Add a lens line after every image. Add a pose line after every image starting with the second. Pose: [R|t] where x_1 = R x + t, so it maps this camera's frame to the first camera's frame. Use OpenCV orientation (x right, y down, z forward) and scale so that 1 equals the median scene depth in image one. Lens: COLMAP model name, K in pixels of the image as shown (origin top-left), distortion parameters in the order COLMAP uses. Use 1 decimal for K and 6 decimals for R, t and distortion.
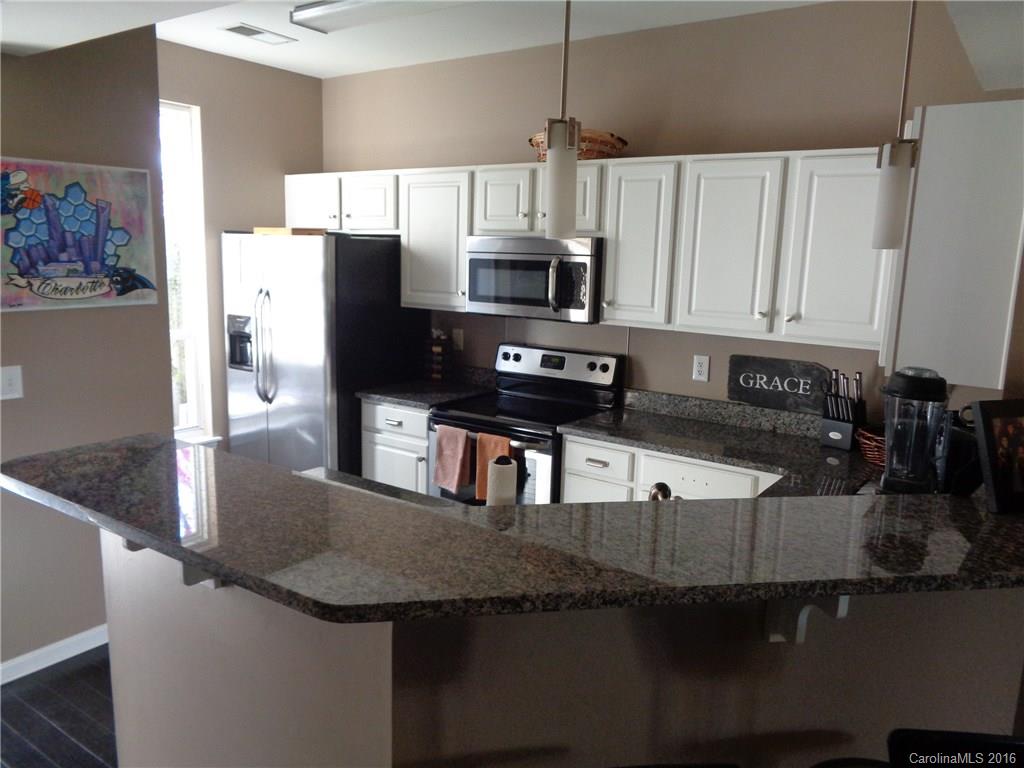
lens RADIAL K [[767.2, 0, 512.0], [0, 767.2, 384.0], [0, 0, 1]] dist [-0.001657, 0.007941]
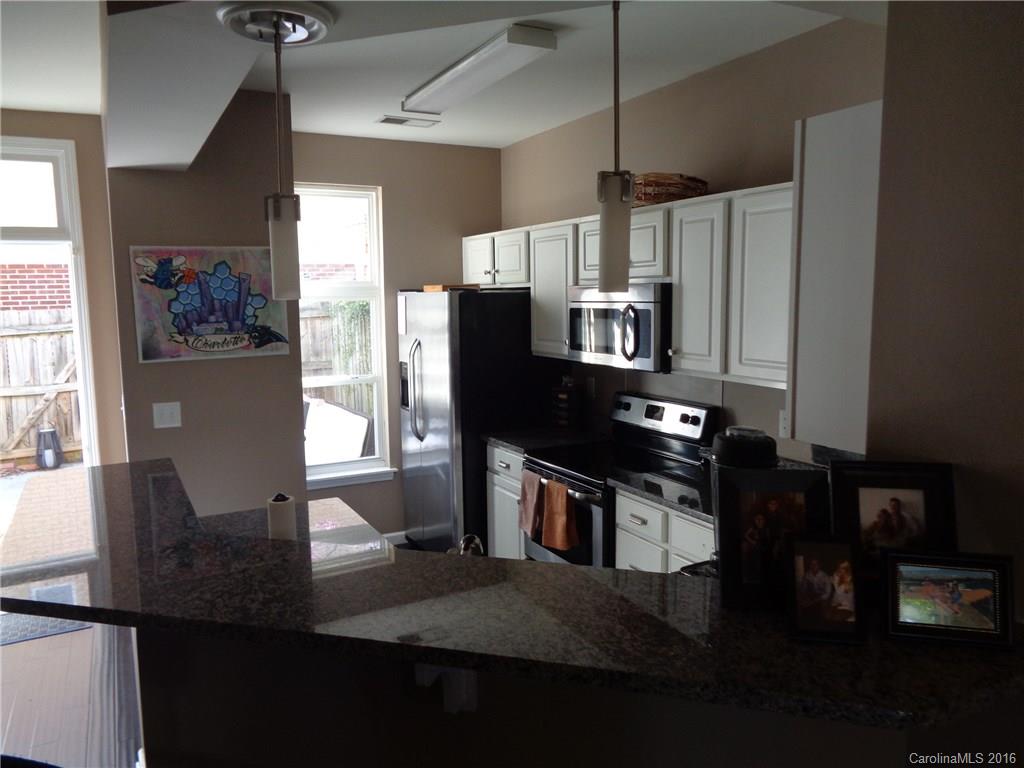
lens RADIAL K [[767.2, 0, 512.0], [0, 767.2, 384.0], [0, 0, 1]] dist [-0.001657, 0.007941]
pose [[0.890716, 0.014284, -0.454335, 0.408769], [-0.040601, 0.998011, -0.048221, -0.012711], [0.452743, 0.061398, 0.889525, 0.077441]]
